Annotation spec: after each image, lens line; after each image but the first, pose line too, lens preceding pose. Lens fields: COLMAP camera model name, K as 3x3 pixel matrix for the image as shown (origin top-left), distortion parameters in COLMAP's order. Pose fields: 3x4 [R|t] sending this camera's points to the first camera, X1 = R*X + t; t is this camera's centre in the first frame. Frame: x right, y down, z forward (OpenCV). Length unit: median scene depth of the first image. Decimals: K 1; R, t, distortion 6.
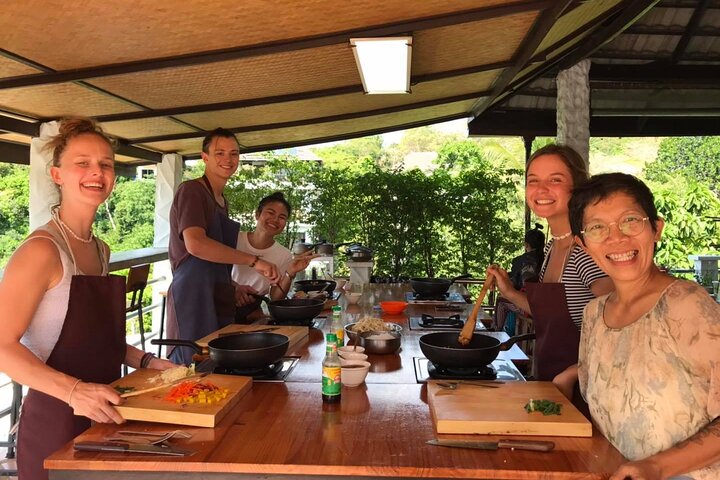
lens RADIAL K [[592.5, 0, 354.7], [0, 592.5, 228.6], [0, 0, 1]] dist [0.024150, -0.018603]
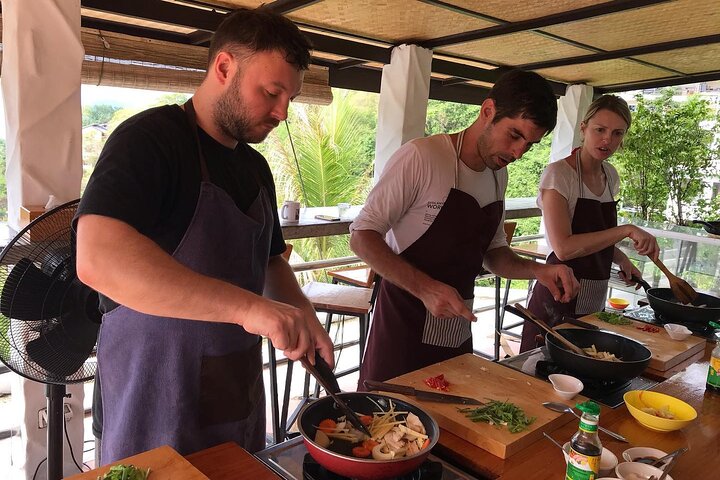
lens RADIAL K [[604.5, 0, 359.2], [0, 604.5, 230.4], [0, 0, 1]] dist [0.007031, 0.027151]
pose [[0.729297, 0.156334, -0.666097, 0.054114], [-0.086665, 0.986812, 0.136718, -0.019882], [0.678686, -0.041980, 0.733227, 0.213075]]
